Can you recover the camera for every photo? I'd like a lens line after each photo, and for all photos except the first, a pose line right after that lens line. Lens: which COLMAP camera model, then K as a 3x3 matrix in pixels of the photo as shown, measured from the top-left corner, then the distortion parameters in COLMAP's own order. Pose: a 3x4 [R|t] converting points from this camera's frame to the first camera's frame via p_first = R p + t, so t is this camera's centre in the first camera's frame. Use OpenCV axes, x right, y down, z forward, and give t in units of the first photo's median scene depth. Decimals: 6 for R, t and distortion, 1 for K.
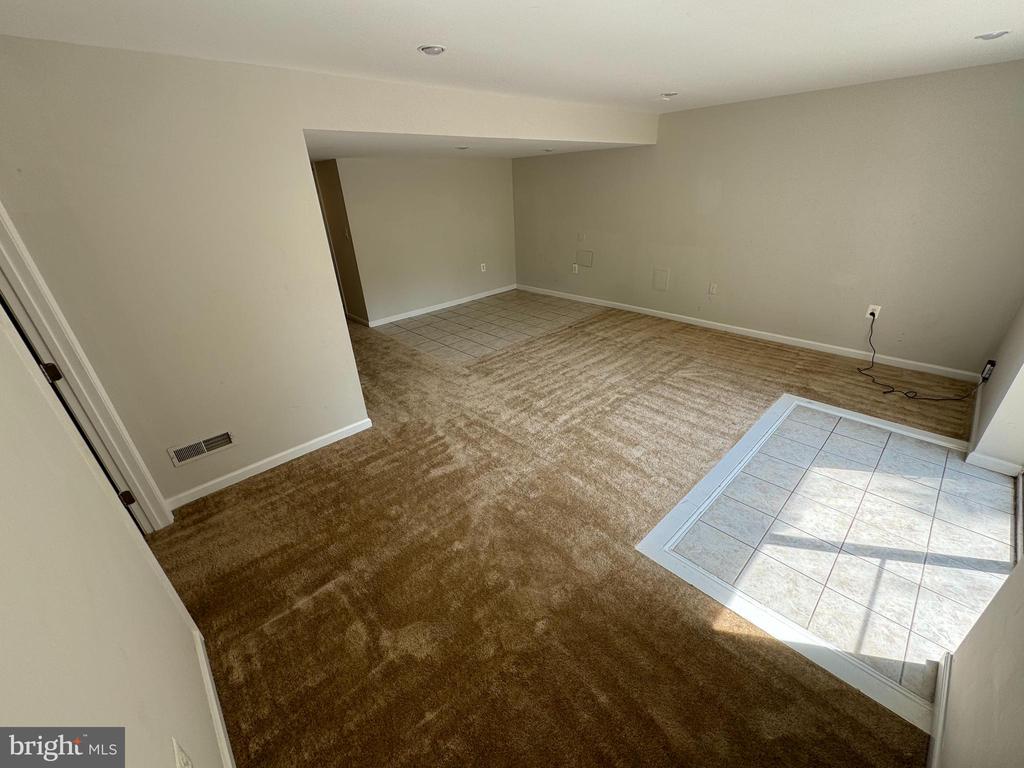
lens RADIAL K [[409.5, 0, 512.9], [0, 409.5, 383.3], [0, 0, 1]] dist [-0.001267, 0.000196]
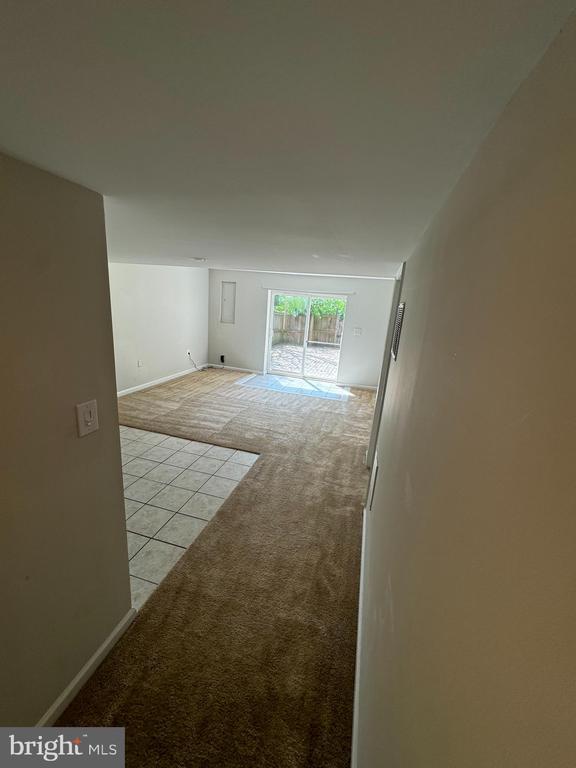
lens RADIAL K [[307.1, 0, 288.1], [0, 307.1, 383.4], [0, 0, 1]] dist [-0.001267, 0.000196]
pose [[-0.517544, -0.214606, 0.828307, -0.676381], [0.330328, 0.842880, 0.424778, -0.432935], [-0.789324, 0.493454, -0.365337, 0.954232]]
